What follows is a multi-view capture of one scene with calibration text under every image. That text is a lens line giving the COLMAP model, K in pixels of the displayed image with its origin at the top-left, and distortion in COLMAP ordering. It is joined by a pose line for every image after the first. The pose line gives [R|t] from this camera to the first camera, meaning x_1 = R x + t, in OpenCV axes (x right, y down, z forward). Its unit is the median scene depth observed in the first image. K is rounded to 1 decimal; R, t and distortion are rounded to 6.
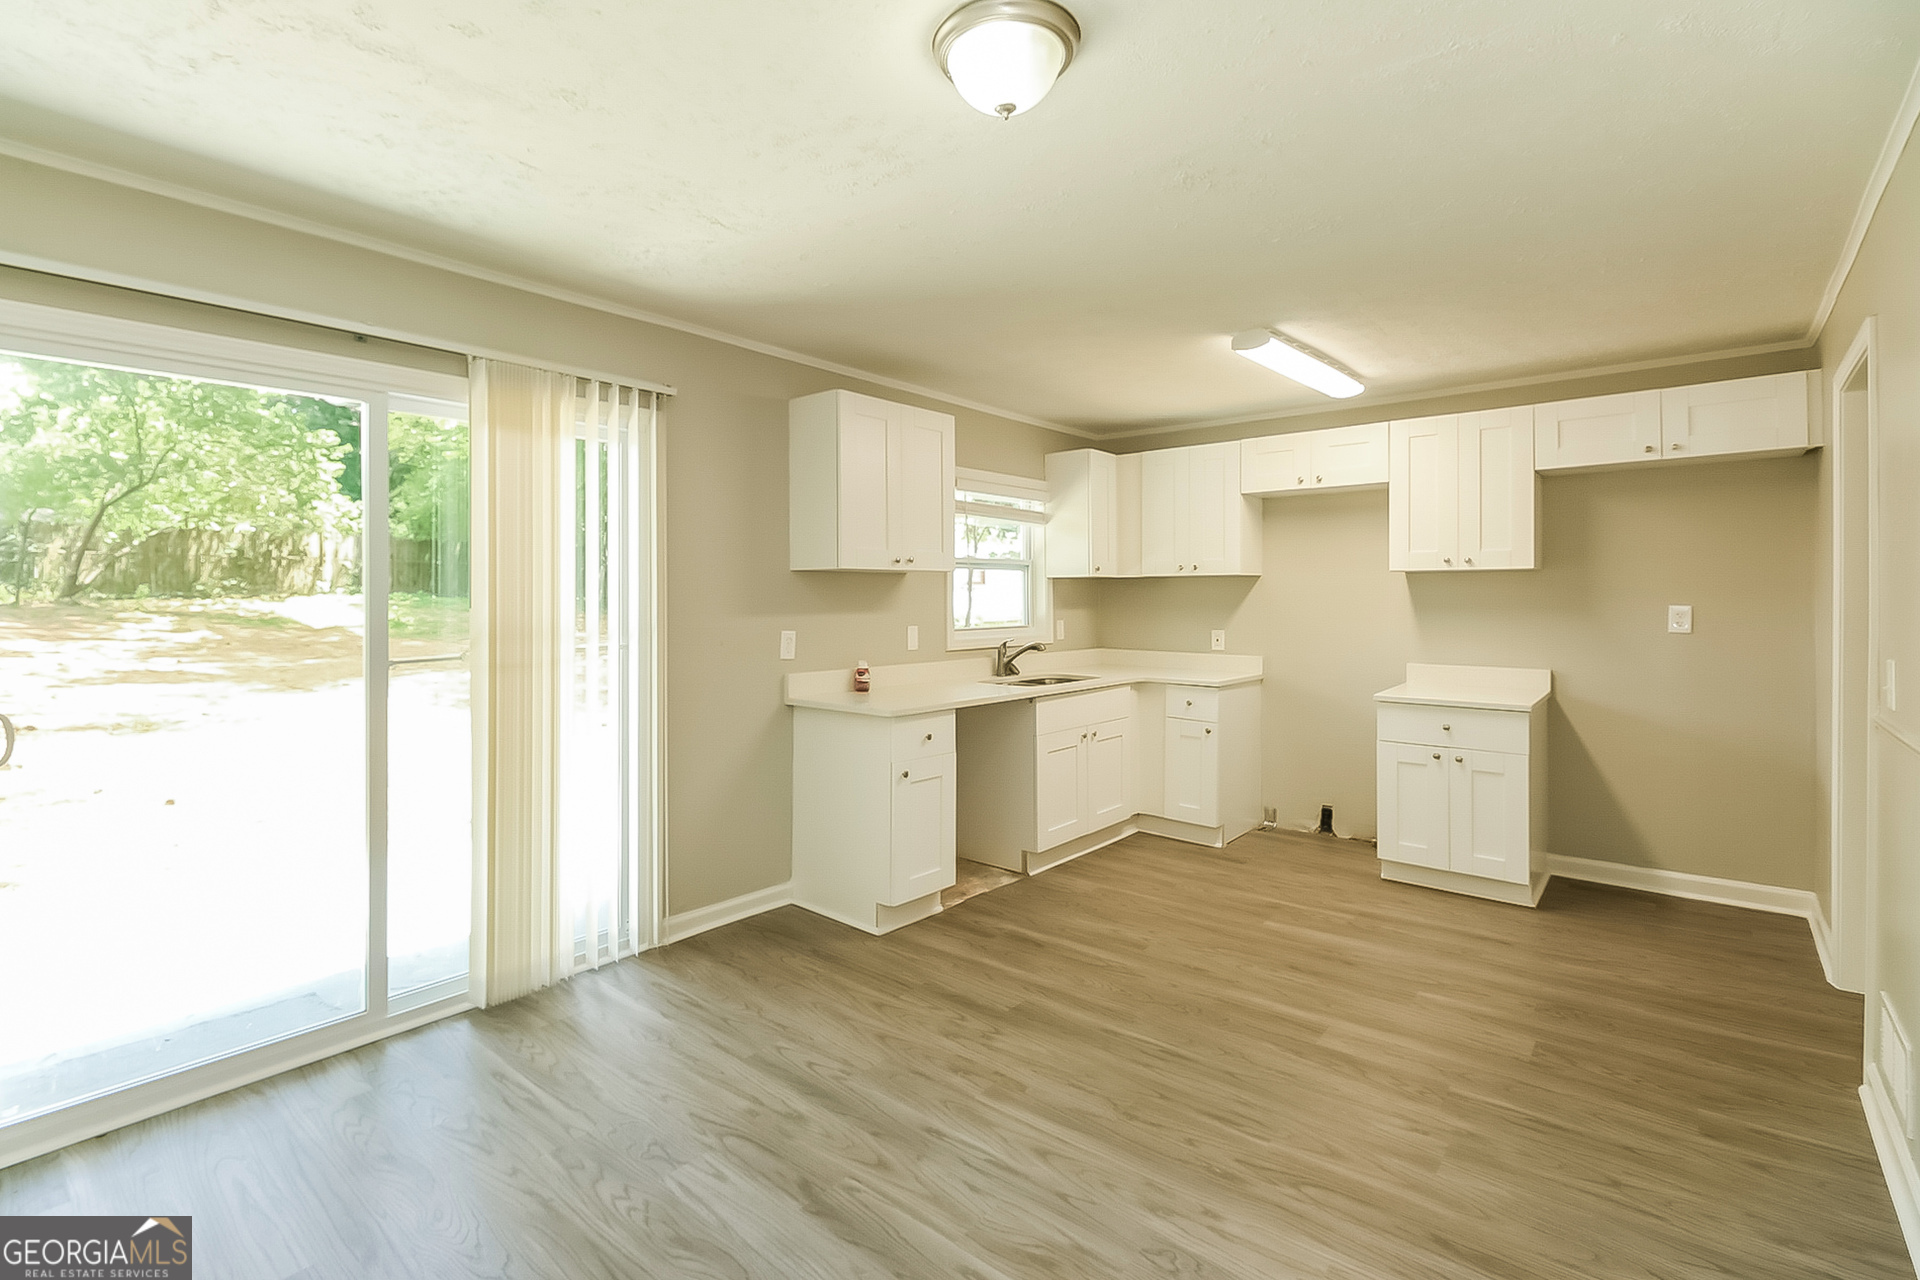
lens RADIAL K [[895.2, 0, 935.5], [0, 895.2, 592.7], [0, 0, 1]] dist [0.004869, -0.000971]
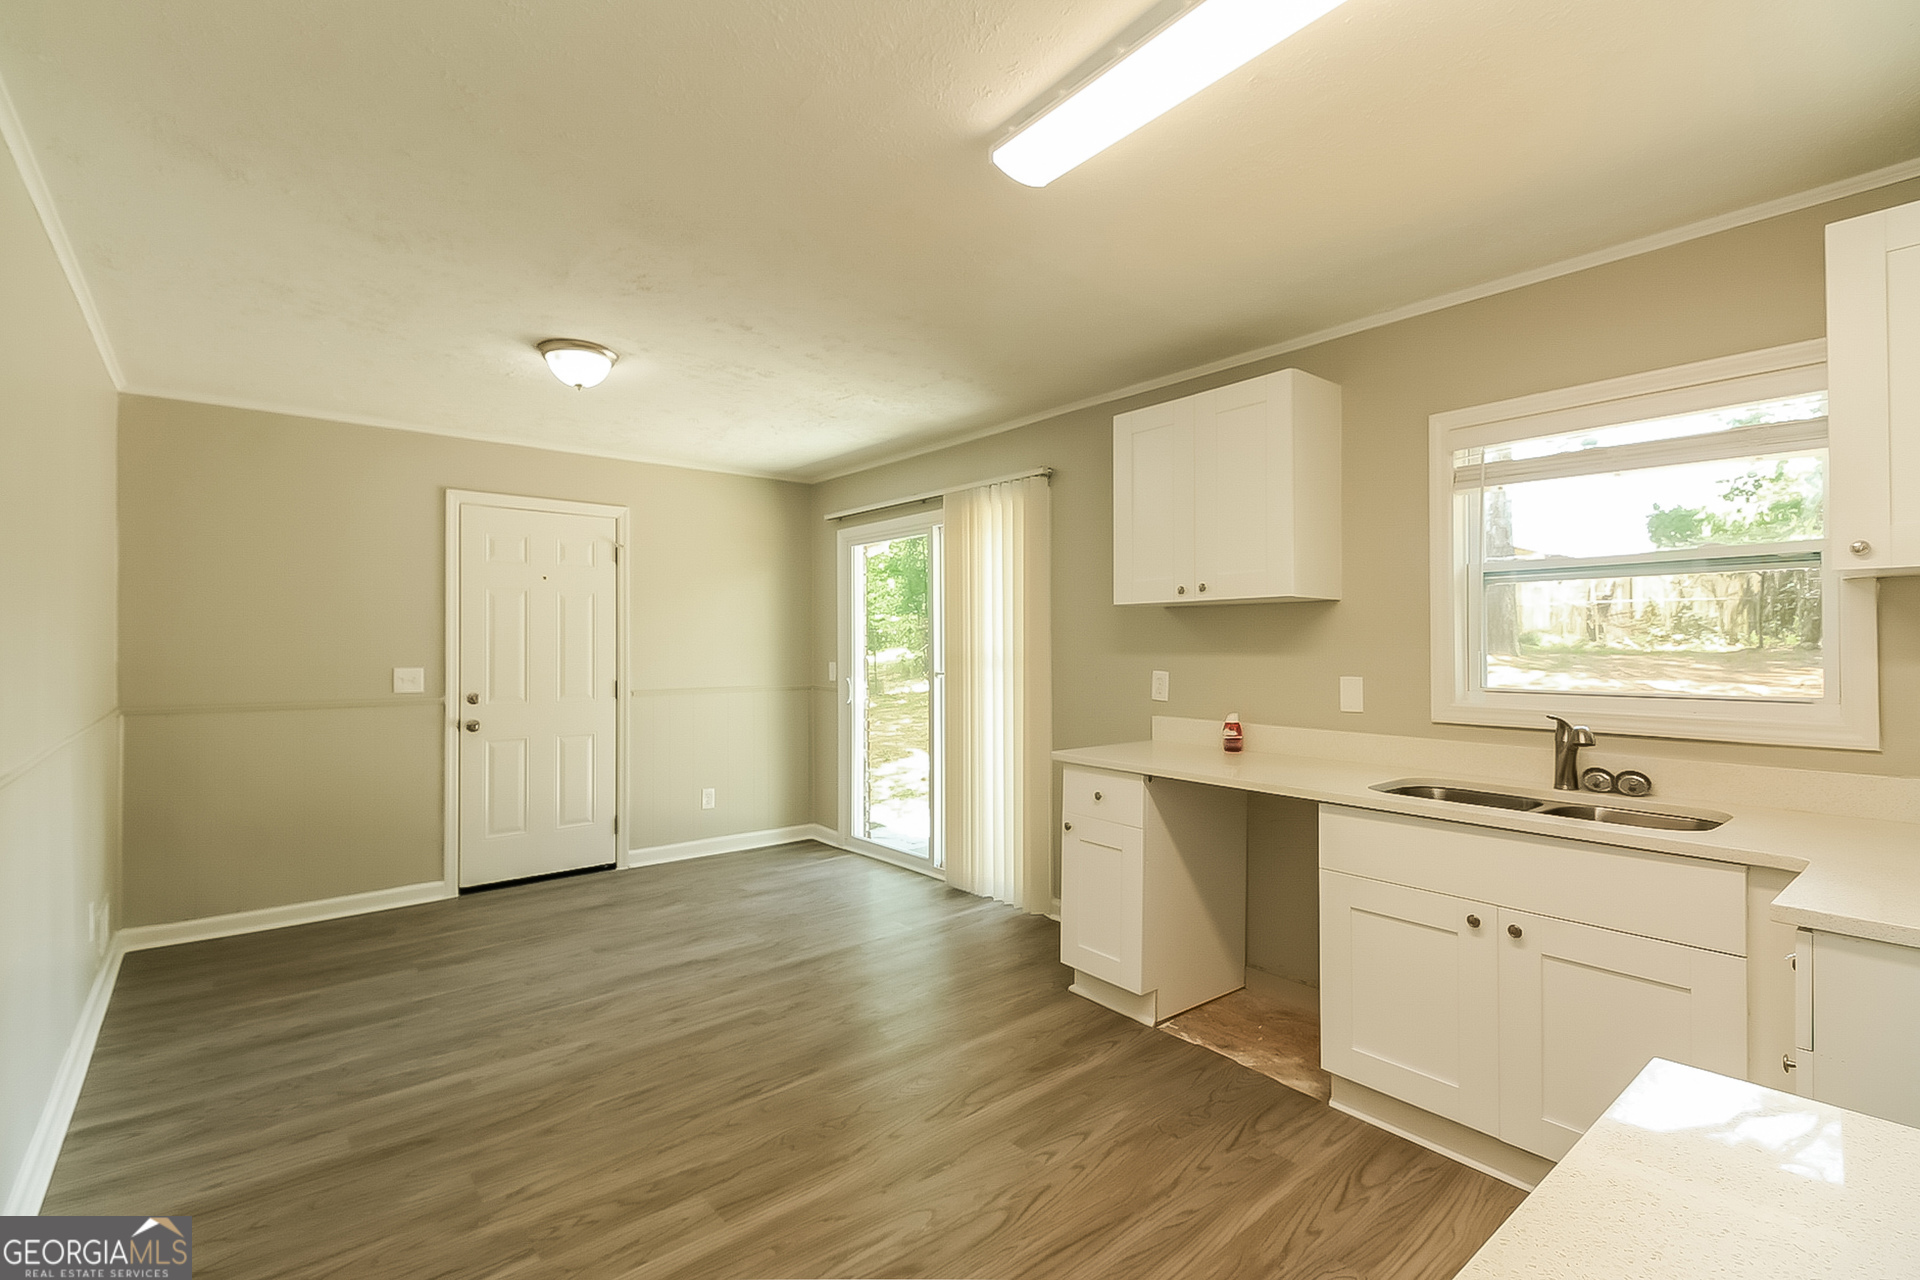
lens RADIAL K [[895.2, 0, 959.7], [0, 895.2, 634.1], [0, 0, 1]] dist [0.004869, -0.000971]
pose [[-0.186226, -0.009254, -0.982463, 1.254798], [0.003761, 0.999942, -0.010131, 0.018375], [0.982500, -0.005581, -0.186181, 1.482443]]
